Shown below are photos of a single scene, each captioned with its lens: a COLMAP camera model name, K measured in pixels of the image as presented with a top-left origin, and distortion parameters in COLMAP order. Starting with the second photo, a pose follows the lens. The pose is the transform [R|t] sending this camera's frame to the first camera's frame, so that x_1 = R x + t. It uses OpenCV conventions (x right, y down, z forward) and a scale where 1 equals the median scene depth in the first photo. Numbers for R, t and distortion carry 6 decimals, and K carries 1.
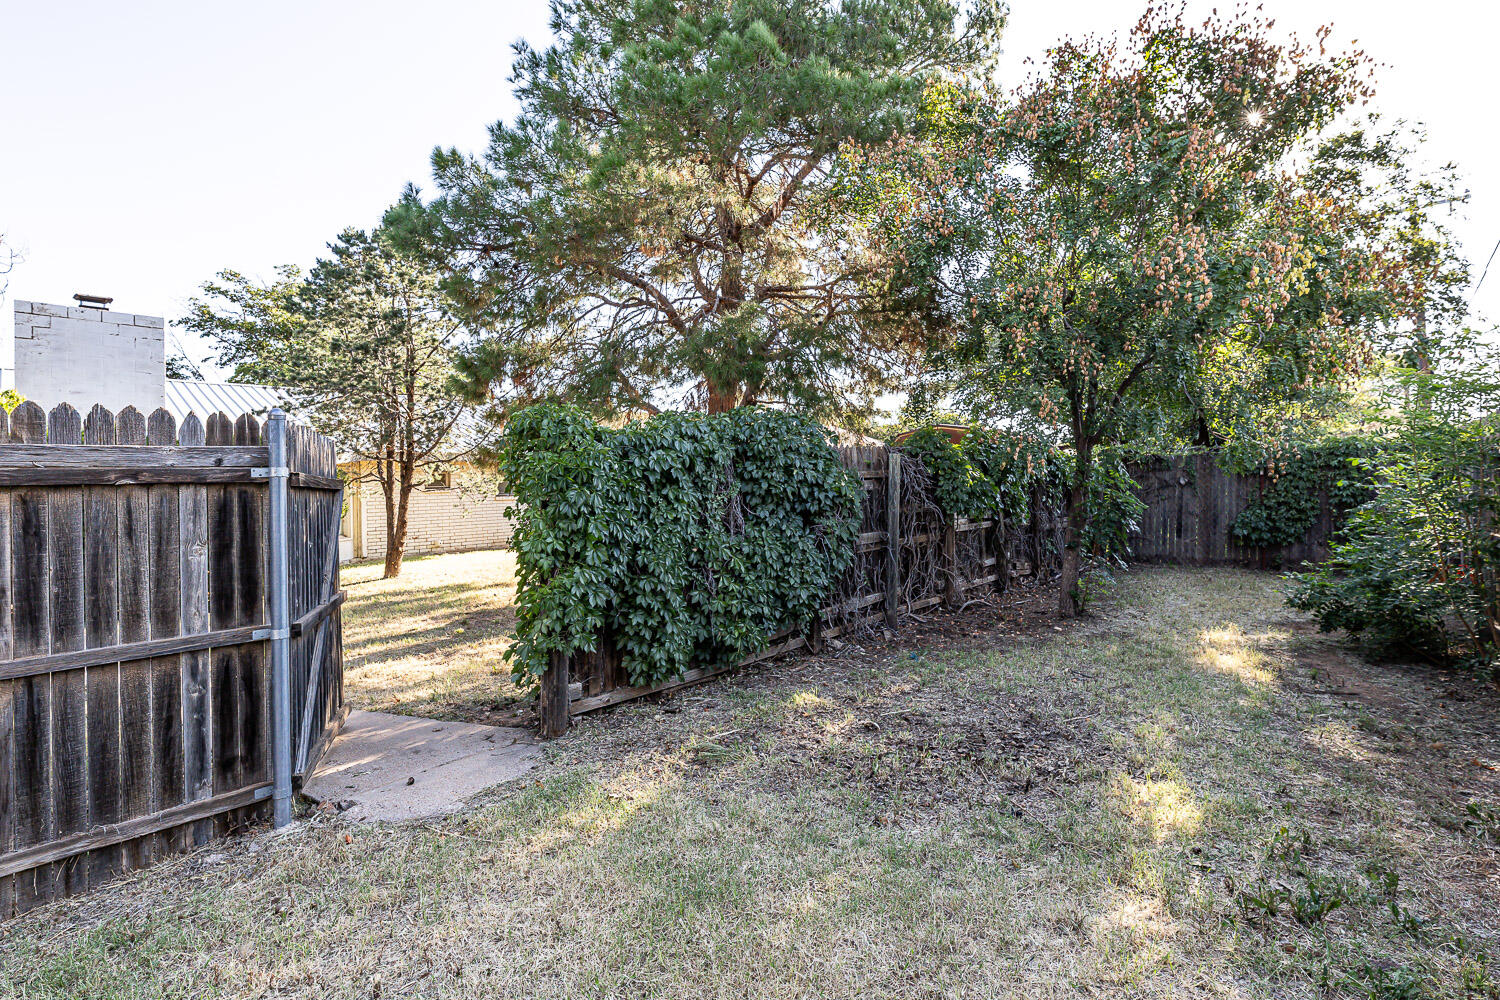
lens RADIAL K [[680.0, 0, 742.6], [0, 680.0, 459.1], [0, 0, 1]] dist [-0.000988, -0.000503]
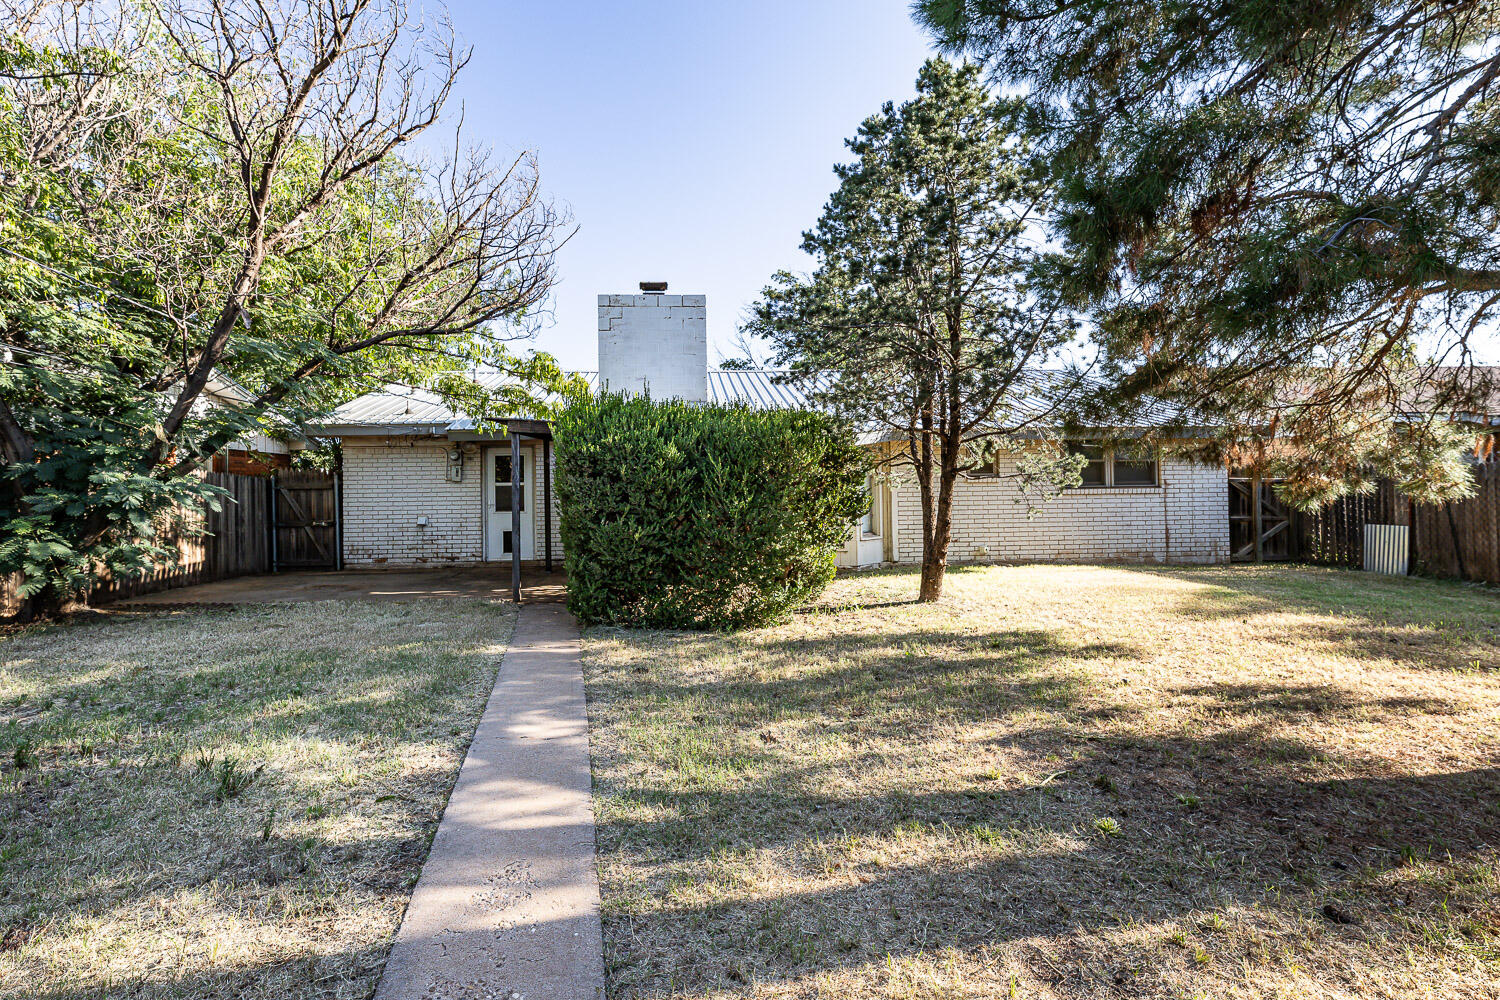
lens RADIAL K [[671.4, 0, 755.6], [0, 671.4, 493.4], [0, 0, 1]] dist [0.000294, 0.000281]
pose [[0.755593, 0.022553, -0.654652, -0.196540], [0.018153, 0.998302, 0.055344, 0.021315], [0.654789, -0.053701, 0.753901, 0.357759]]
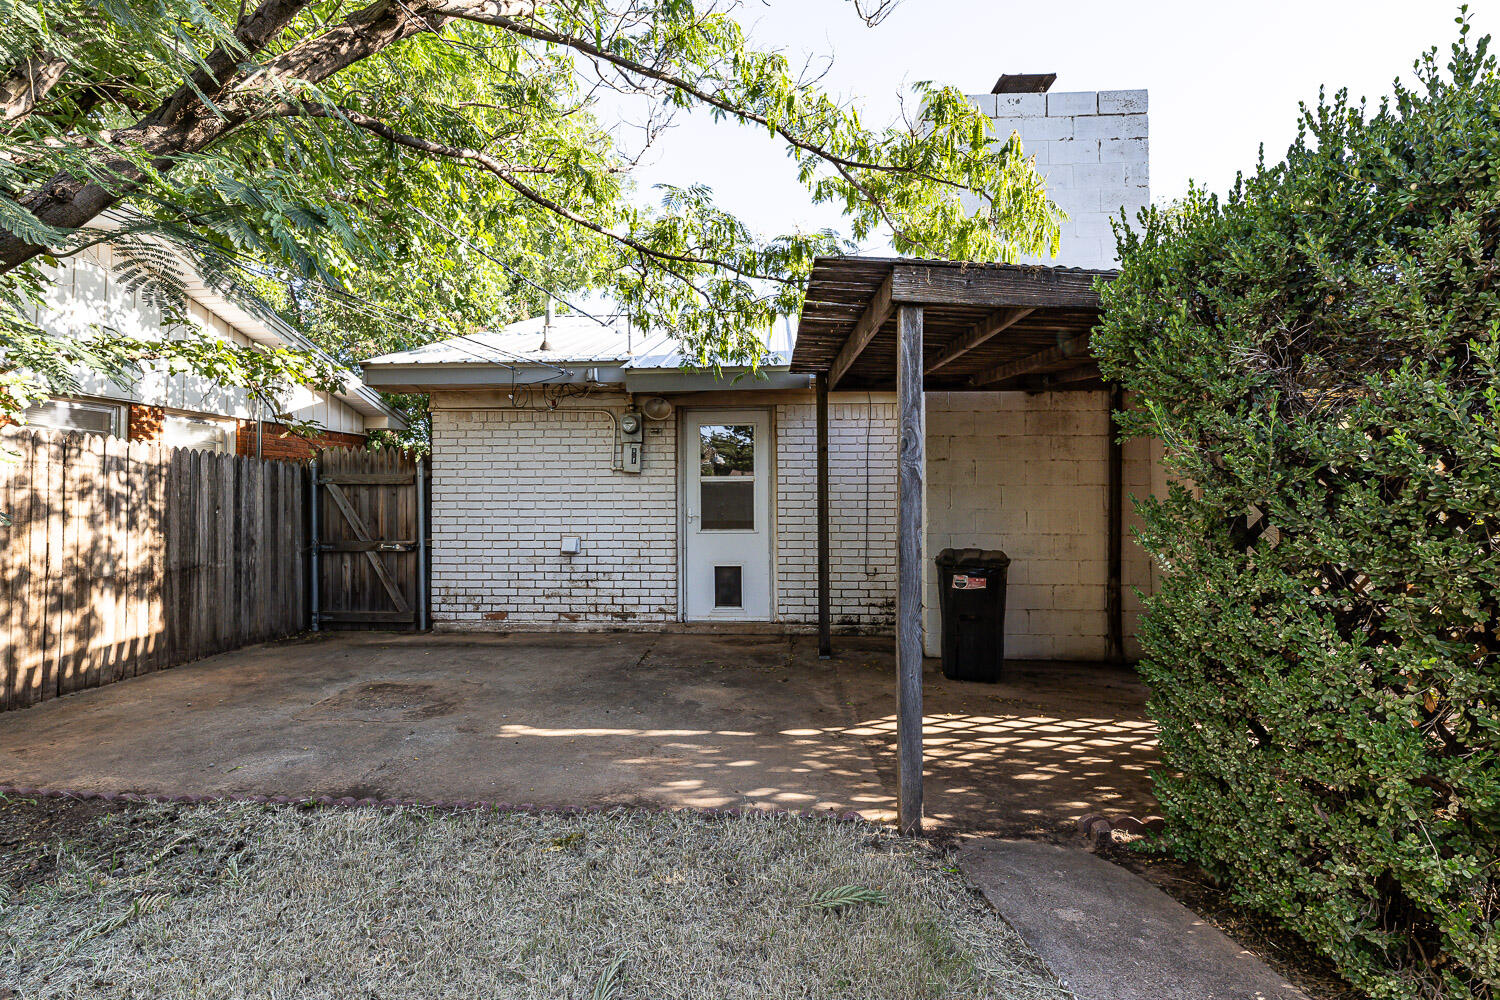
lens RADIAL K [[663.8, 0, 744.4], [0, 663.8, 495.9], [0, 0, 1]] dist [0.000347, 0.000199]
pose [[0.684642, 0.031052, -0.728217, -0.793435], [0.012276, 0.998459, 0.054117, 0.044070], [0.728776, -0.045990, 0.683206, 0.539064]]
